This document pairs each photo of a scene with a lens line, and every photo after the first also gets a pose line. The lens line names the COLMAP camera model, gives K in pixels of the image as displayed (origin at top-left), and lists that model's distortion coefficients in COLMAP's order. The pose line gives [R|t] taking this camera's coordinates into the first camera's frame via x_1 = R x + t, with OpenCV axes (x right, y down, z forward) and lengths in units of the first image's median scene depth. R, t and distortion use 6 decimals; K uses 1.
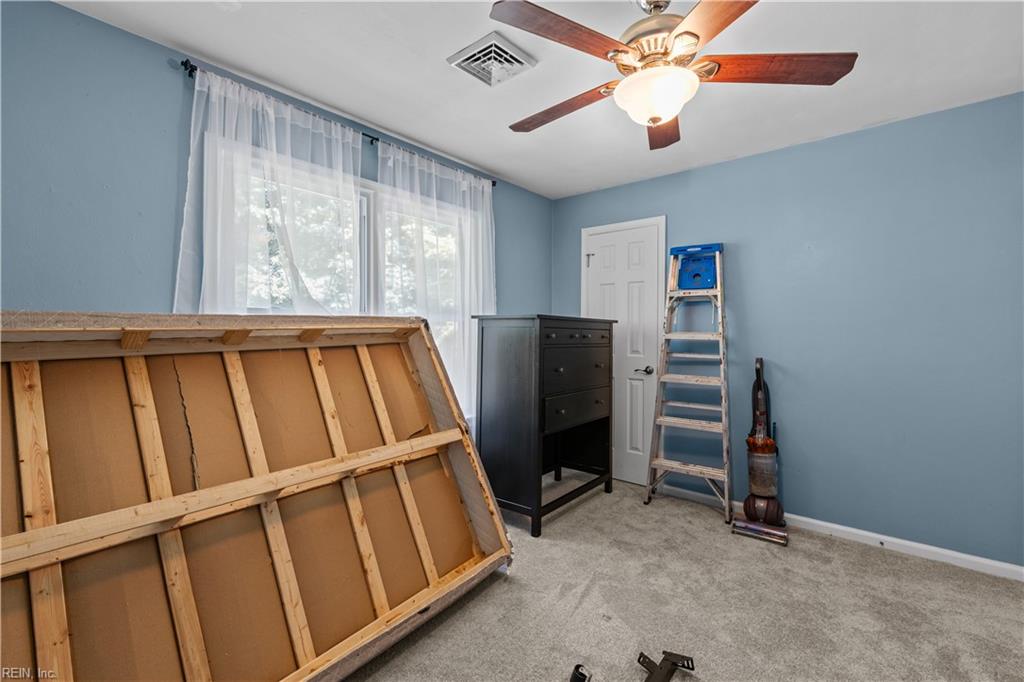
lens RADIAL K [[446.4, 0, 511.1], [0, 446.4, 332.8], [0, 0, 1]] dist [-0.000361, -0.000370]
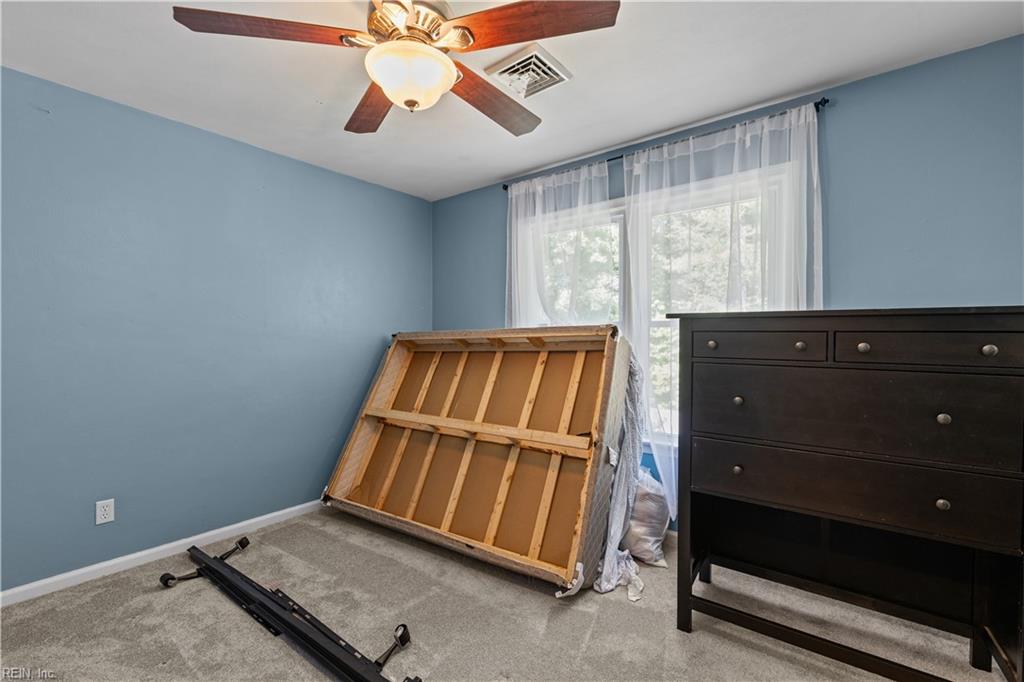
lens RADIAL K [[446.8, 0, 512.0], [0, 446.8, 341.0], [0, 0, 1]] dist [-0.000683, -0.000160]
pose [[0.027244, 0.002033, -0.999627, 0.880774], [-0.003064, 0.999993, 0.001950, 0.001369], [0.999624, 0.003009, 0.027250, 0.835893]]
